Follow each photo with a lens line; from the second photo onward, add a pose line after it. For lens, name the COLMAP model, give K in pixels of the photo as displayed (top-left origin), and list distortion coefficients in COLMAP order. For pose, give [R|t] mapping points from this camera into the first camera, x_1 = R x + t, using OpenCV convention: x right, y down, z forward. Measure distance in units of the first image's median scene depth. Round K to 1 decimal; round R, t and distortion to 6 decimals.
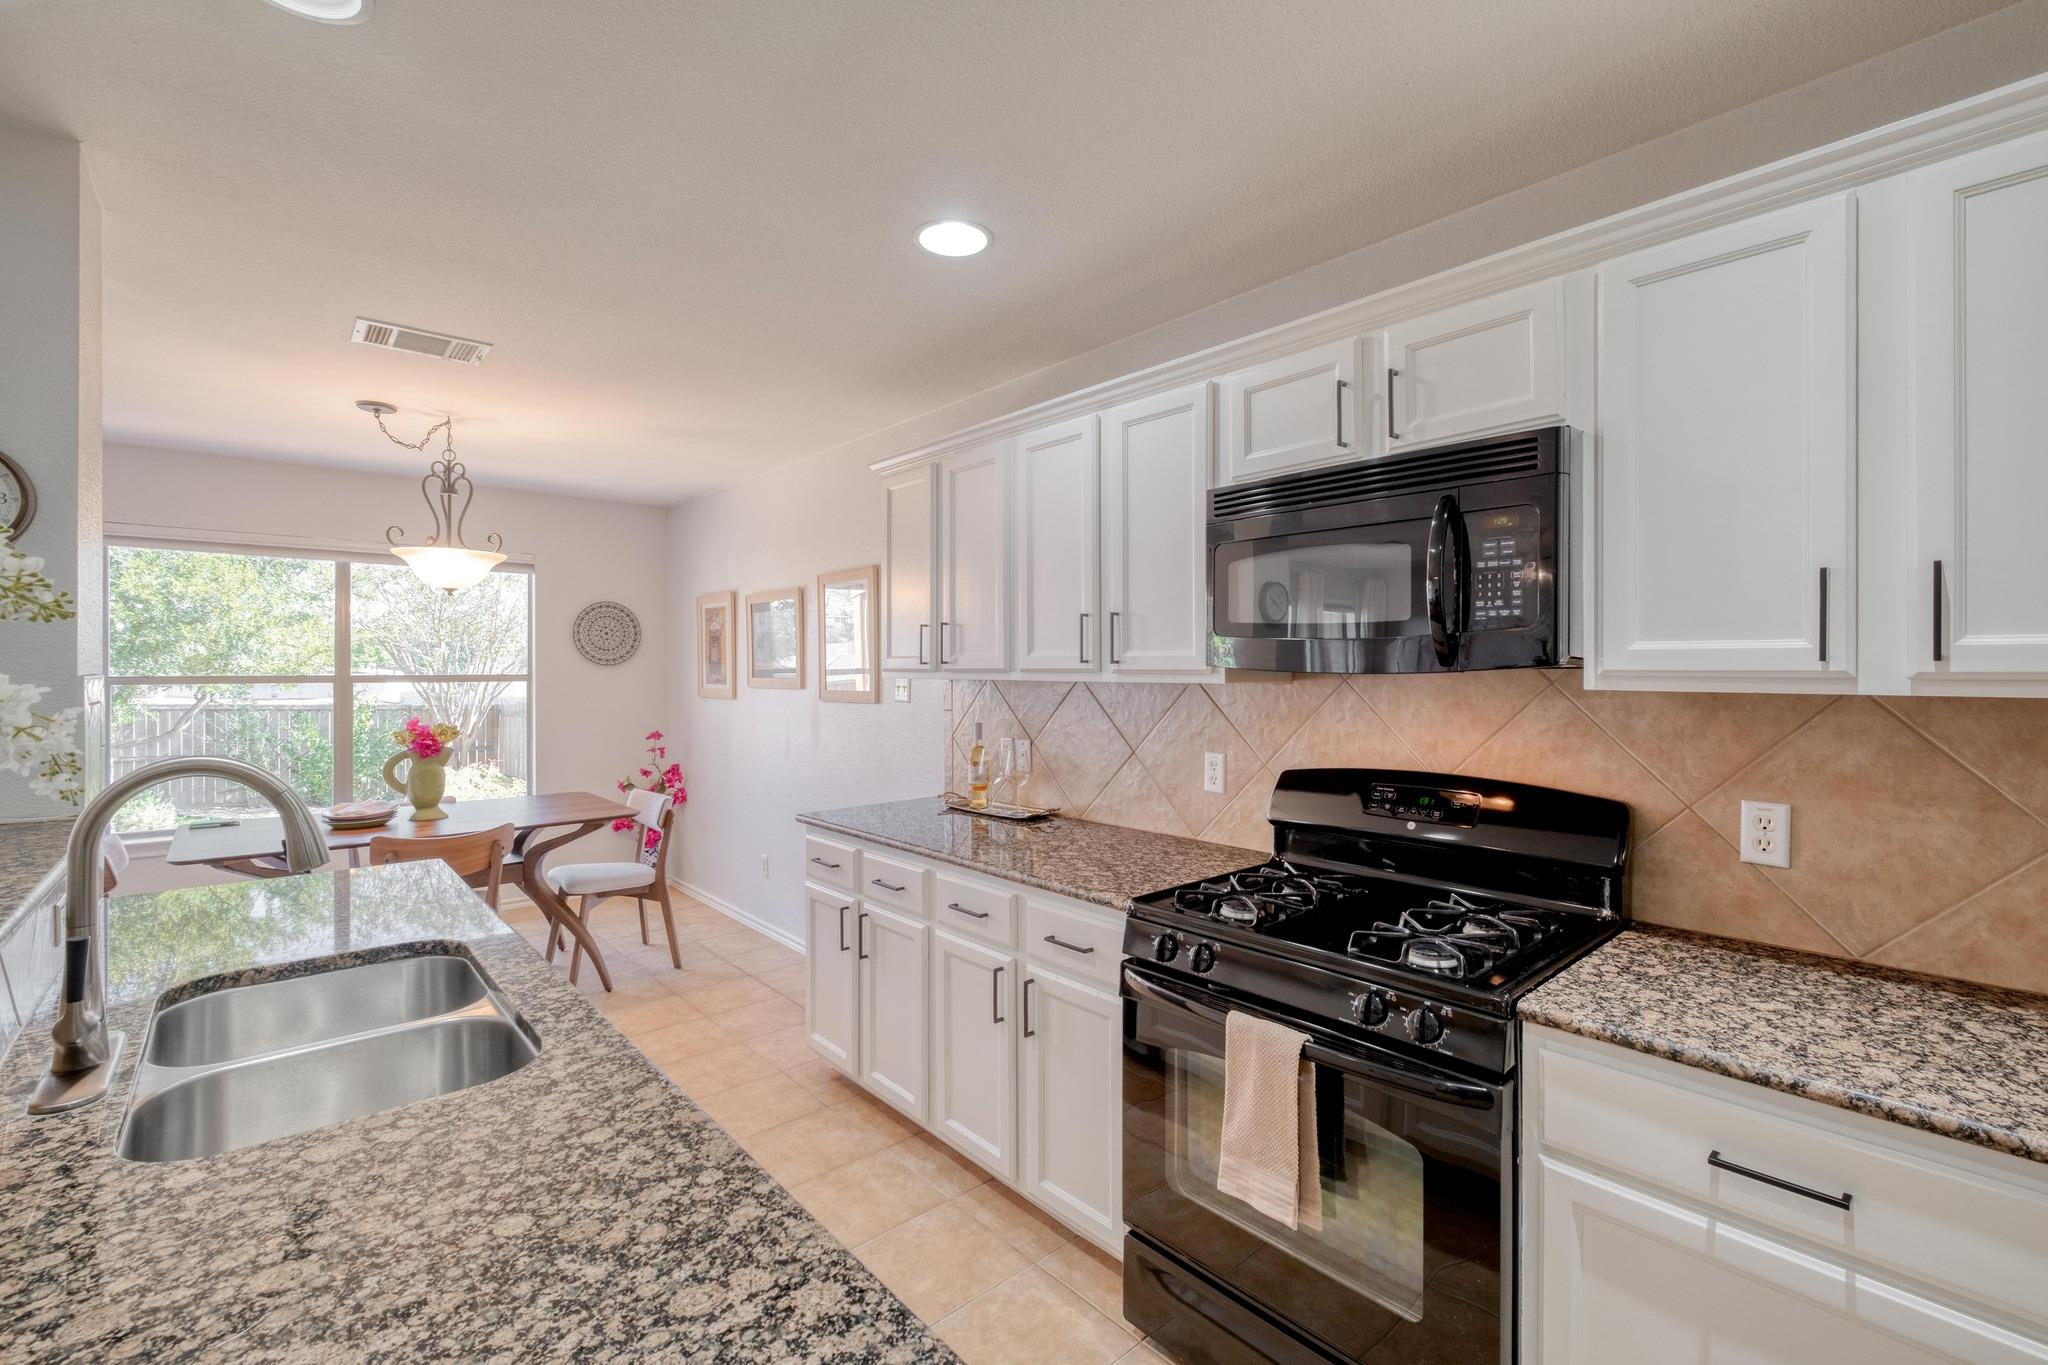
lens RADIAL K [[885.0, 0, 1044.4], [0, 885.0, 665.3], [0, 0, 1]] dist [-0.000861, -0.000221]
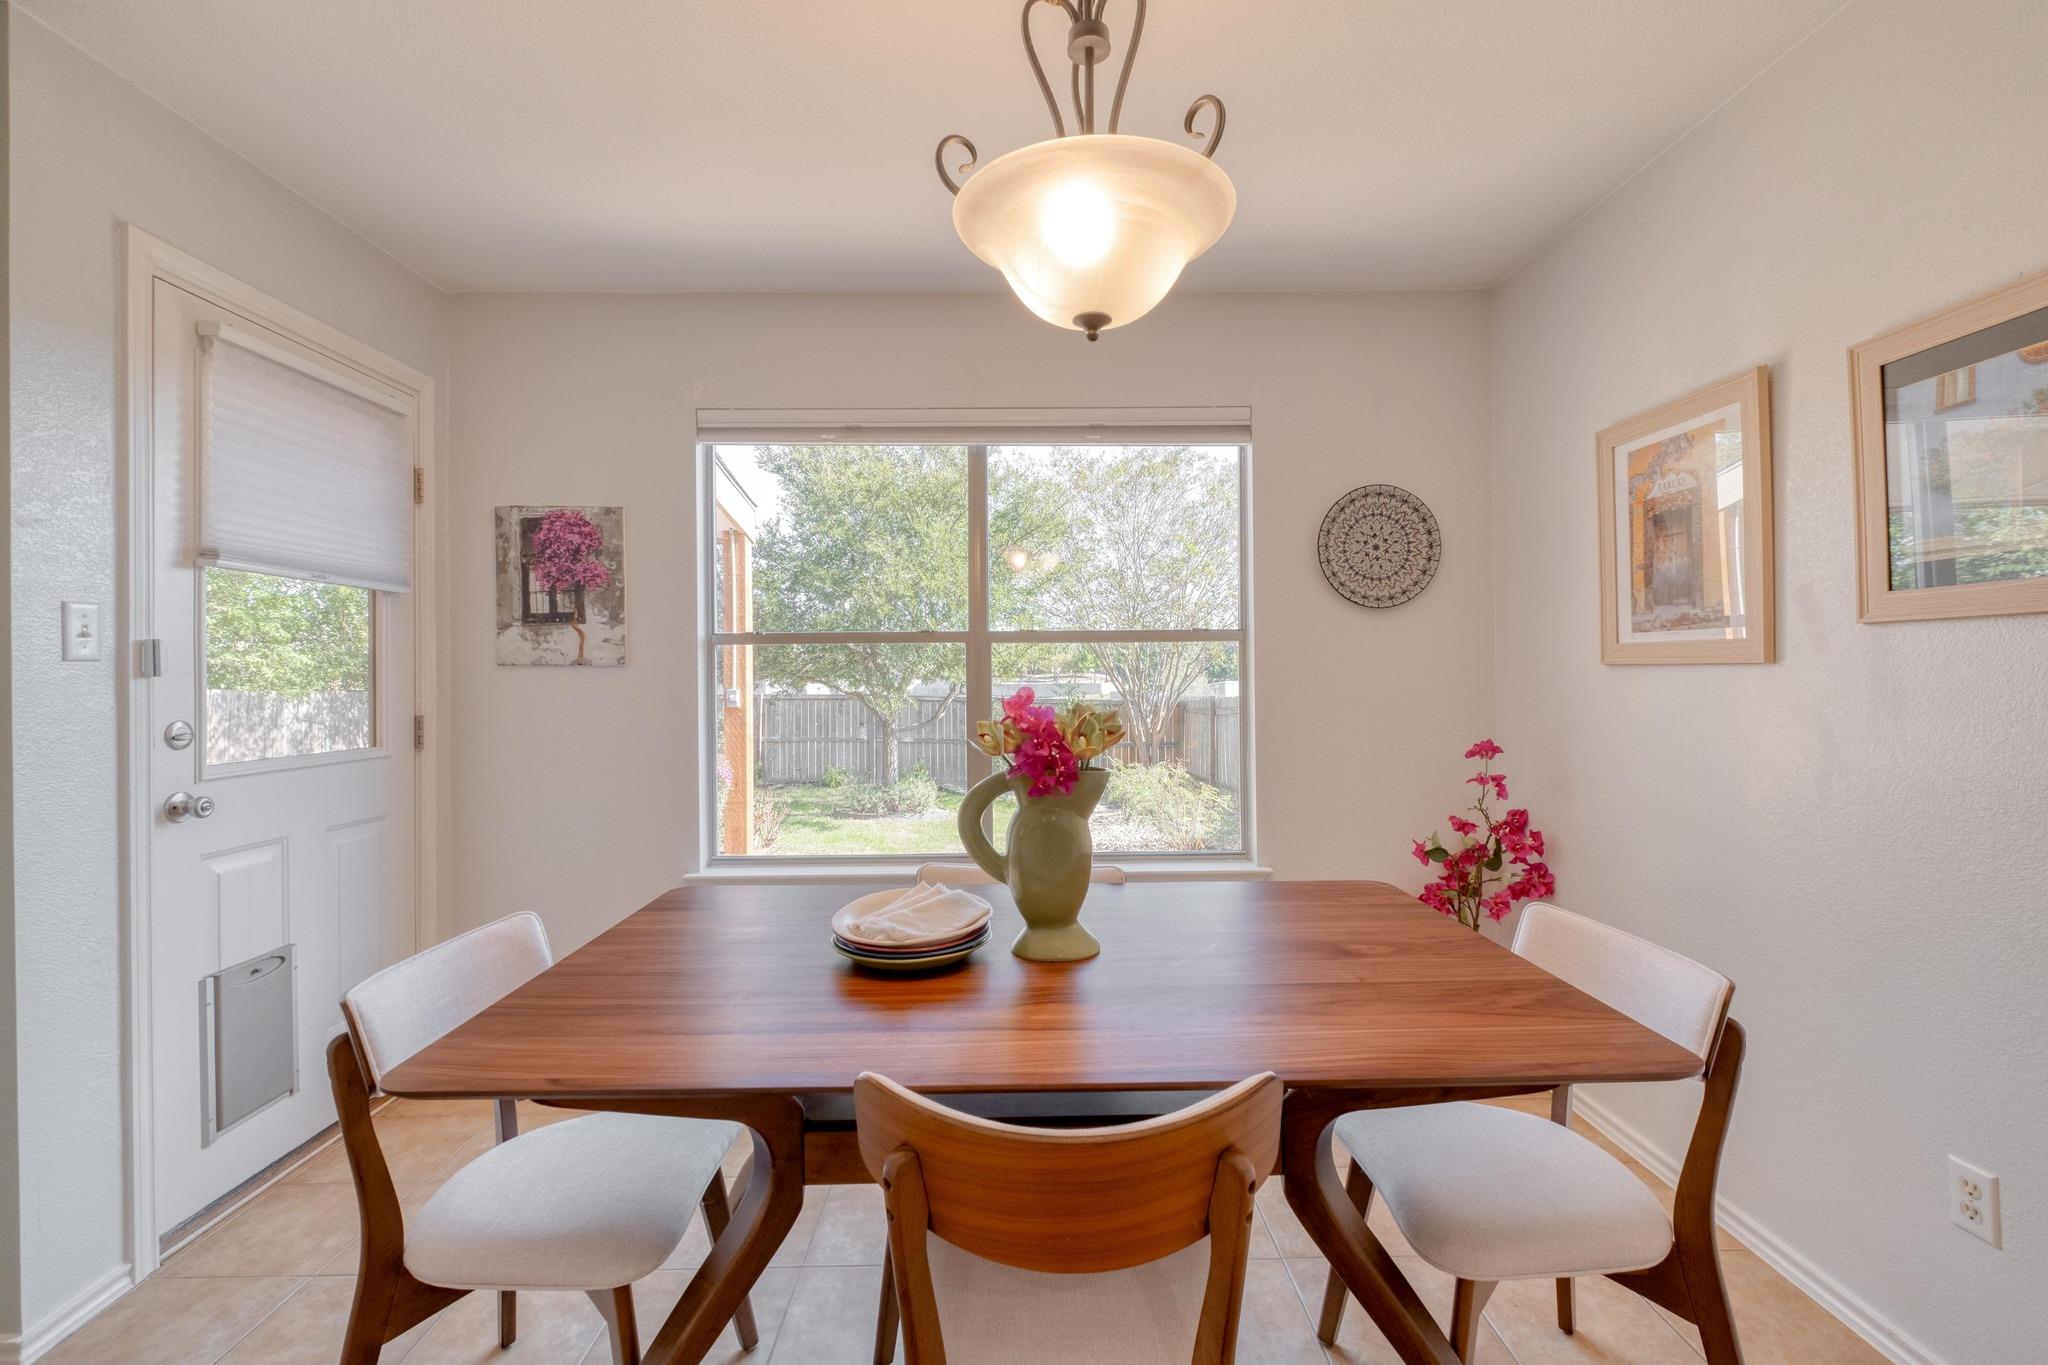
lens RADIAL K [[891.5, 0, 1019.7], [0, 891.5, 673.6], [0, 0, 1]] dist [0.000057, -0.000559]
pose [[0.743754, -0.006139, -0.668426, -0.482302], [0.009550, 0.999953, 0.001442, 0.055974], [0.668386, -0.007455, 0.743778, 0.754502]]
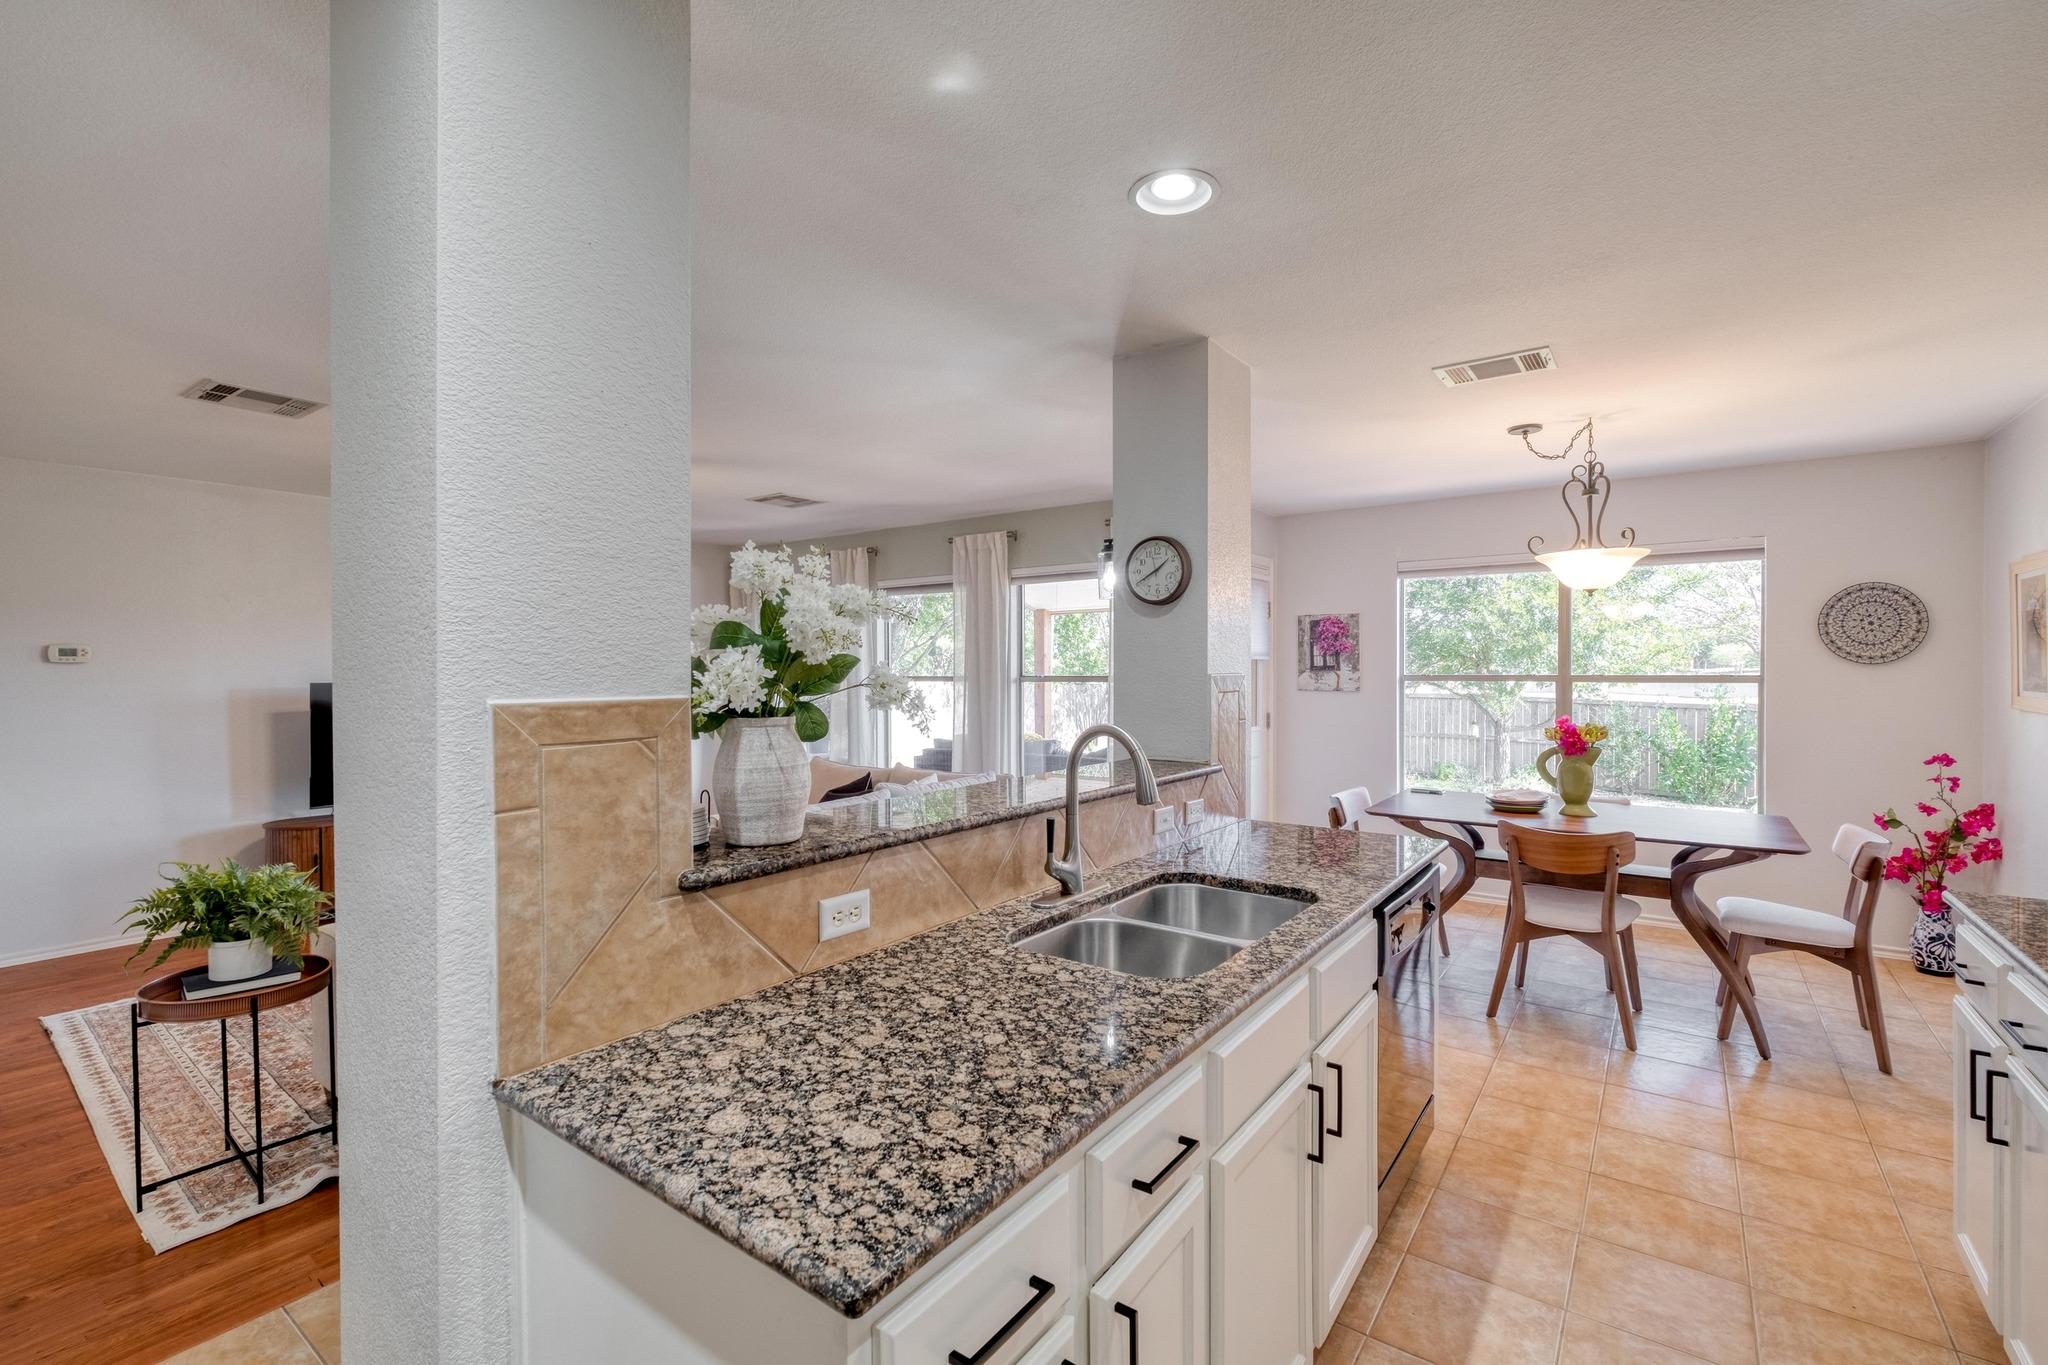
lens RADIAL K [[891.5, 0, 1019.7], [0, 891.5, 673.6], [0, 0, 1]] dist [0.000057, -0.000559]
pose [[0.199657, 0.005025, -0.979853, 0.203382], [0.004496, 0.999972, 0.006044, 0.000228], [0.979855, -0.005612, 0.199629, 0.168570]]
